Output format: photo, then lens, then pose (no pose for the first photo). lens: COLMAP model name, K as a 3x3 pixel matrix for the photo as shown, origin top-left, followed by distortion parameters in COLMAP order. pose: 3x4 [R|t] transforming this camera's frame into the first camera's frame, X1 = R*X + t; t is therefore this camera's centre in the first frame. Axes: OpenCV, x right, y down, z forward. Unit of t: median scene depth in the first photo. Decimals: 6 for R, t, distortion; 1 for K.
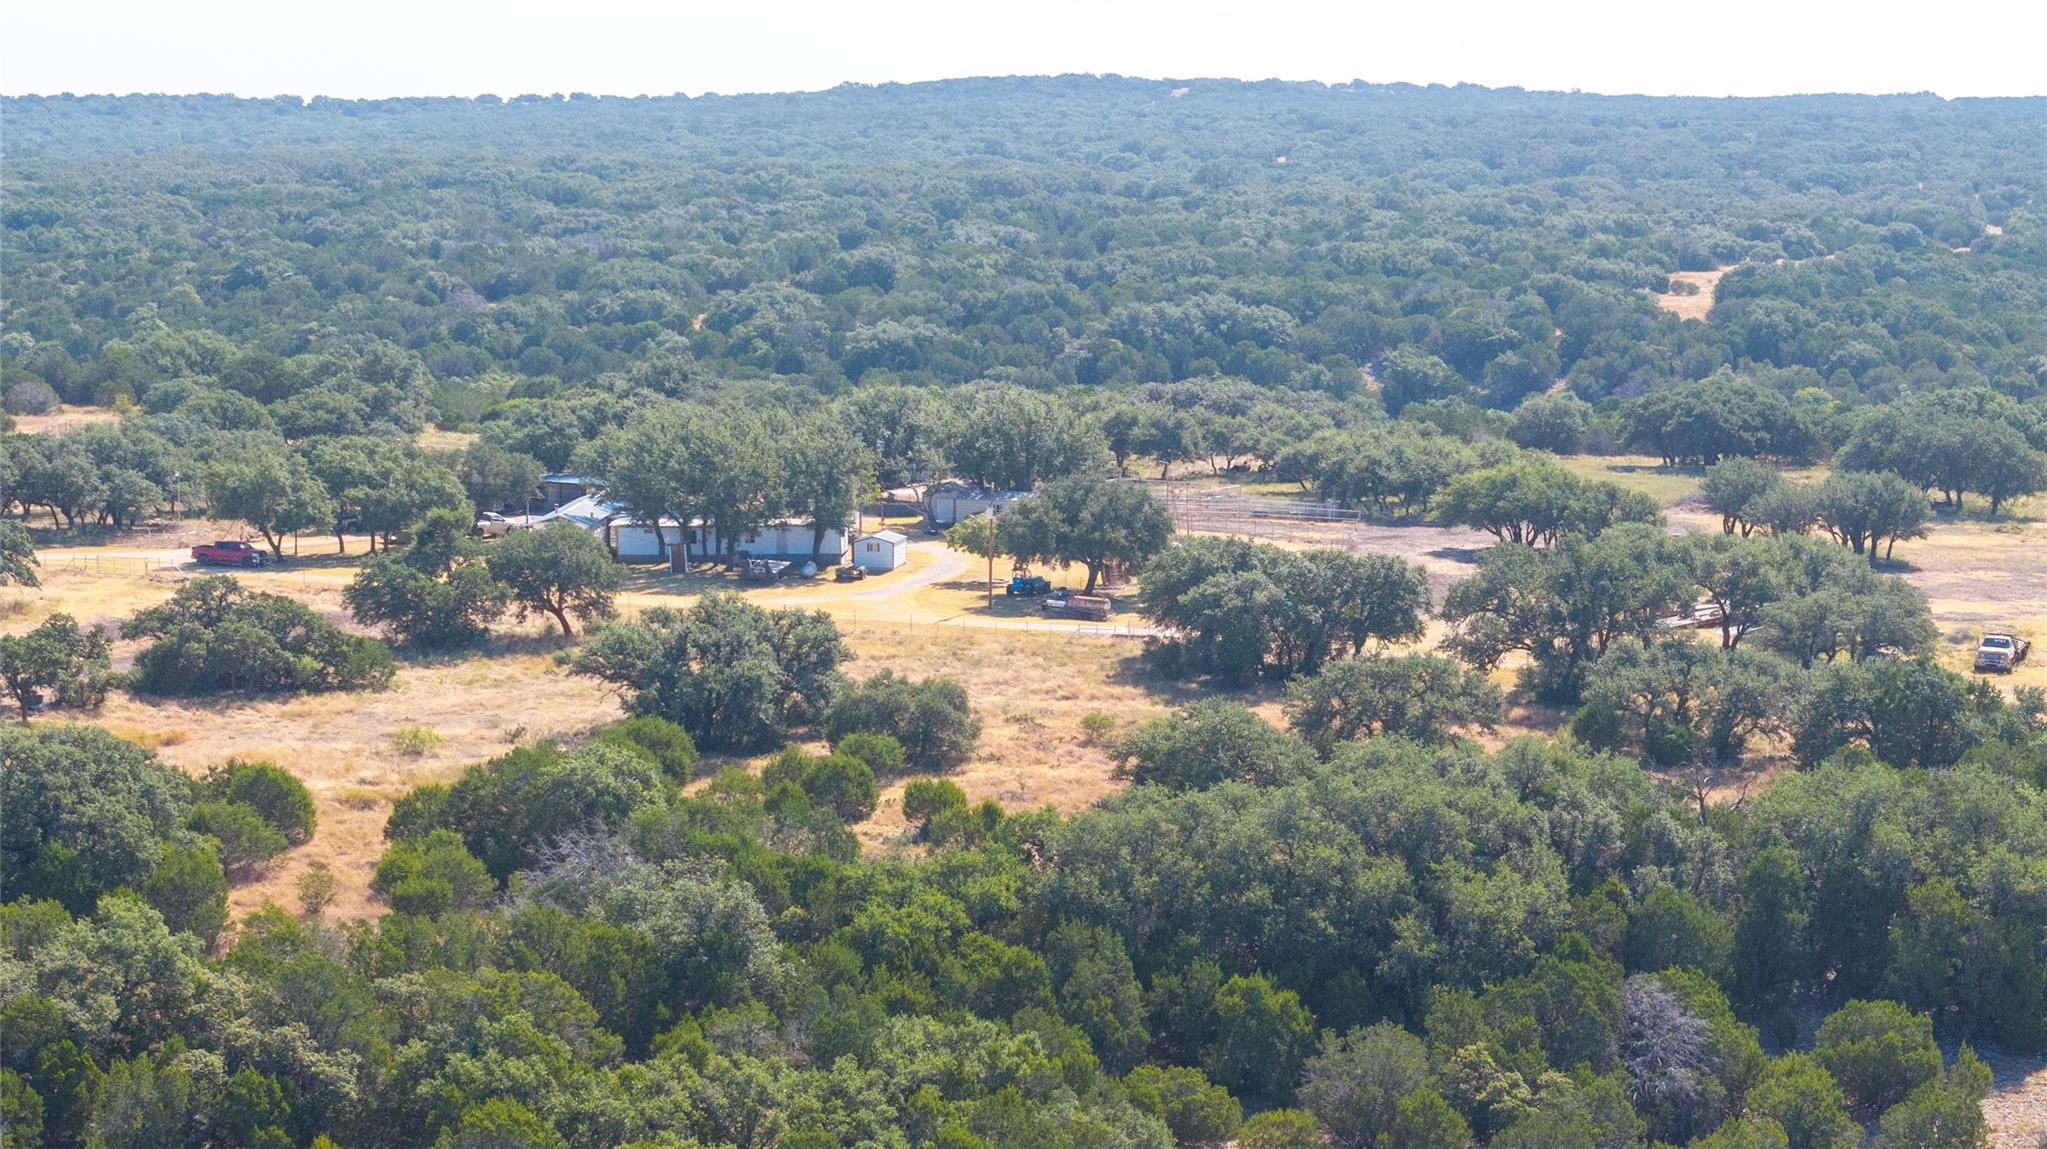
lens RADIAL K [[4371.1, 0, 1023.5], [0, 4371.1, 574.5], [0, 0, 1]] dist [-0.108480, 0.621808]
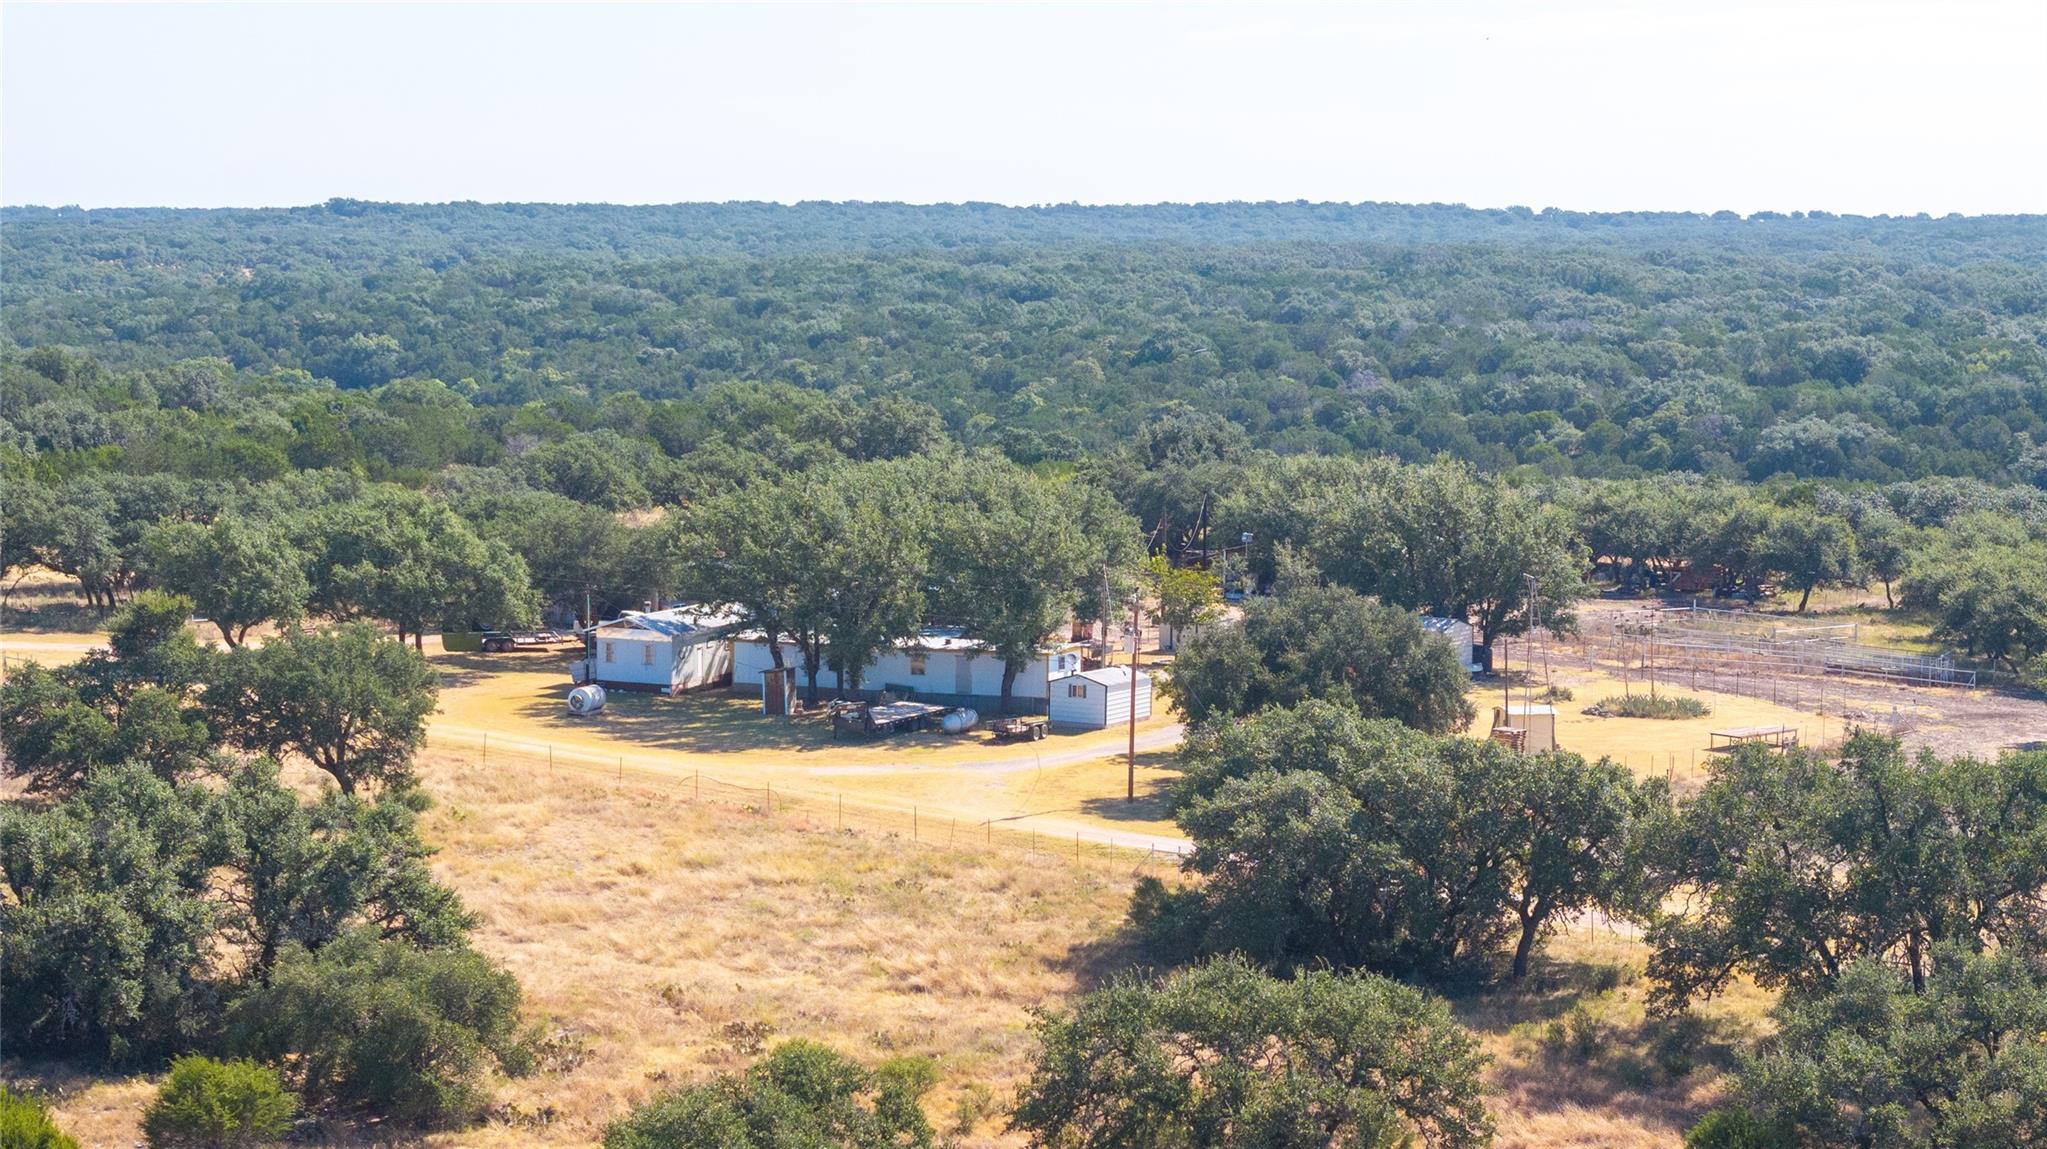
lens RADIAL K [[4371.1, 0, 1023.5], [0, 4371.1, 574.5], [0, 0, 1]] dist [-0.108480, 0.621808]
pose [[0.958966, 0.041270, -0.280502, 0.054818], [-0.048902, 0.998598, -0.020263, -0.004035], [0.279273, 0.033149, 0.959639, 0.156524]]
